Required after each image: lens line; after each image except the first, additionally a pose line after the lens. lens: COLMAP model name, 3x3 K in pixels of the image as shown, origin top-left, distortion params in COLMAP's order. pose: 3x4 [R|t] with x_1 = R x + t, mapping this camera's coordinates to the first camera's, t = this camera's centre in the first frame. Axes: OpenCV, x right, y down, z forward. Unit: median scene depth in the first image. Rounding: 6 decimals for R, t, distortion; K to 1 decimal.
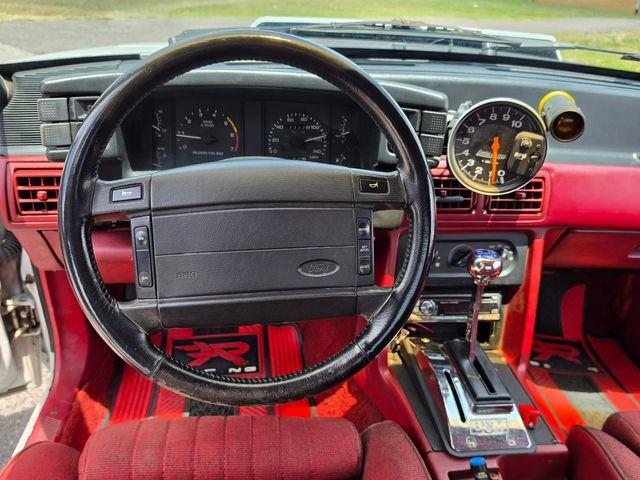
lens RADIAL K [[534.3, 0, 320.0], [0, 534.3, 240.0], [0, 0, 1]] dist [0.043666, -0.002228]
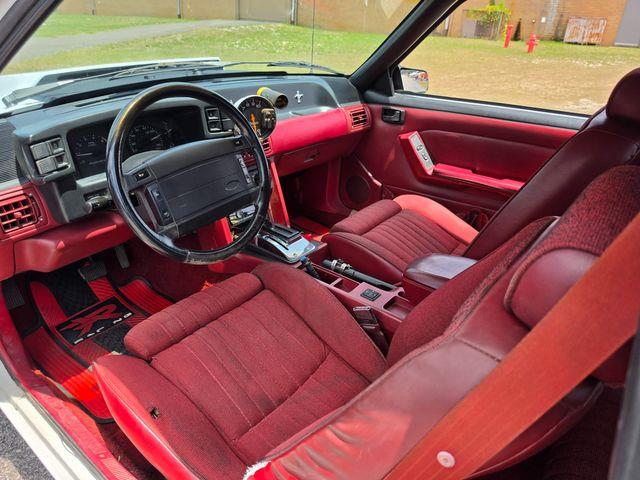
lens RADIAL K [[534.3, 0, 320.0], [0, 534.3, 240.0], [0, 0, 1]] dist [0.043666, -0.002228]
pose [[0.686759, -0.348174, 0.638073, -0.953675], [0.348076, 0.928151, 0.131825, 0.074402], [-0.638126, 0.131566, 0.758607, -0.645535]]
